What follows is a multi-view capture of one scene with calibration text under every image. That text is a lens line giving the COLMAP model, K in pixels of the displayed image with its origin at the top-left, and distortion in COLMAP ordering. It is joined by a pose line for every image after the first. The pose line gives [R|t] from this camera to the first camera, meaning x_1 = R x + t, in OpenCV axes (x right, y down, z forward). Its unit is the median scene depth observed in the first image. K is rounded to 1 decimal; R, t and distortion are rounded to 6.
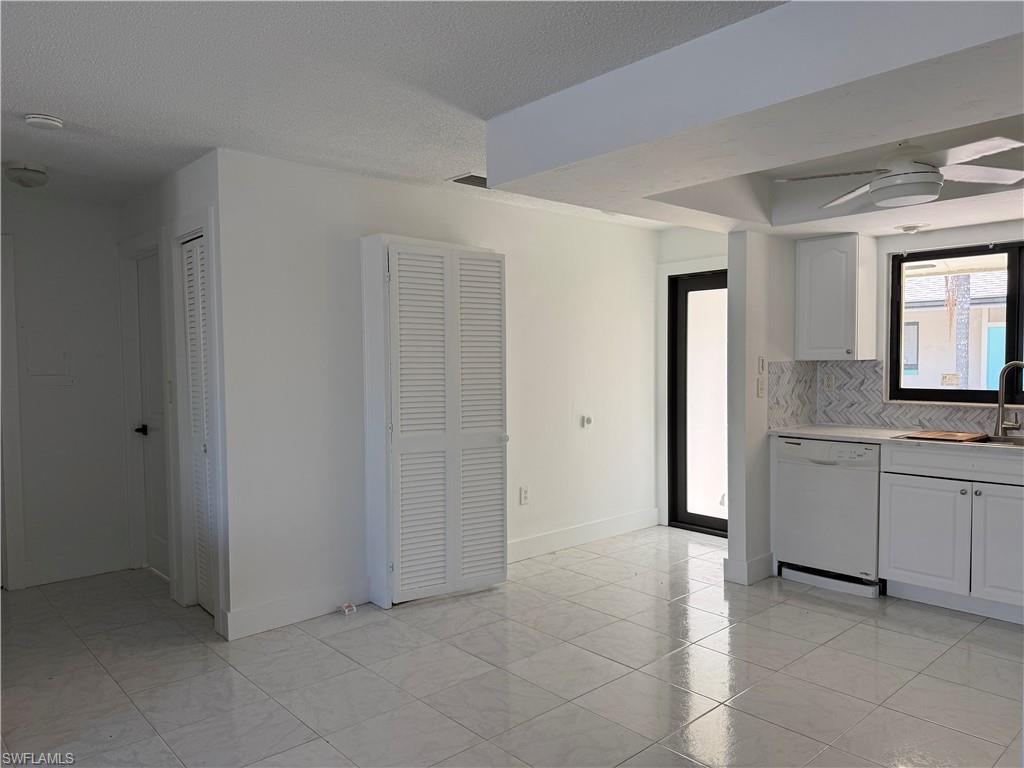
lens RADIAL K [[726.0, 0, 506.3], [0, 726.0, 390.5], [0, 0, 1]] dist [0.057907, -0.062729]
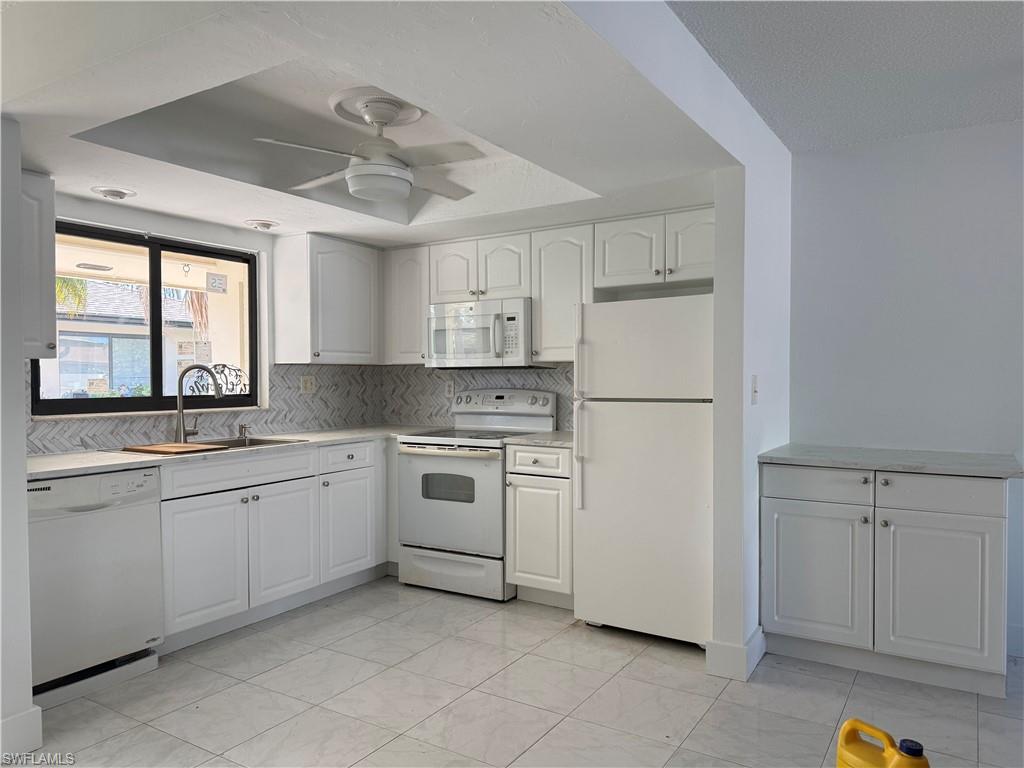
lens RADIAL K [[726.0, 0, 501.4], [0, 726.0, 387.0], [0, 0, 1]] dist [0.057907, -0.062729]
pose [[-0.280806, -0.001617, 0.959763, -0.318758], [0.050518, 0.998587, 0.016462, -0.004601], [-0.958434, 0.053108, -0.280327, 0.807668]]
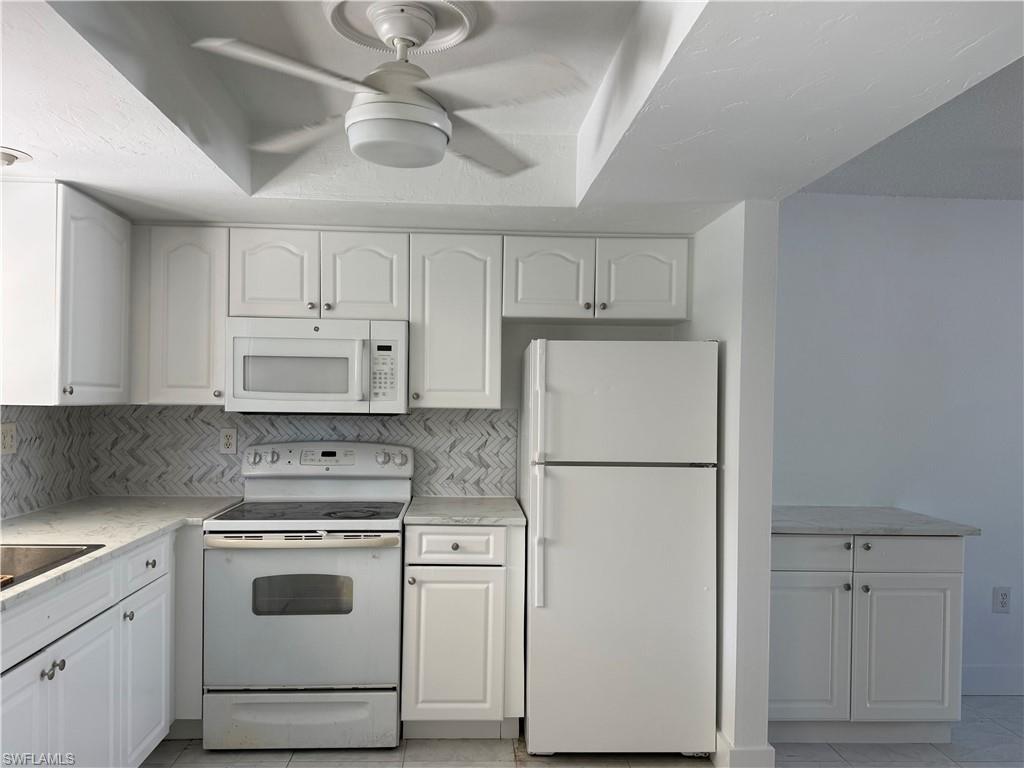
lens RADIAL K [[833.5, 0, 507.5], [0, 833.5, 389.6], [0, 0, 1]] dist [0.053101, -0.060313]
pose [[-0.792314, 0.004173, 0.610099, 0.016610], [0.020067, 0.999614, 0.019223, -0.051203], [-0.609783, 0.027473, -0.792092, 1.081073]]
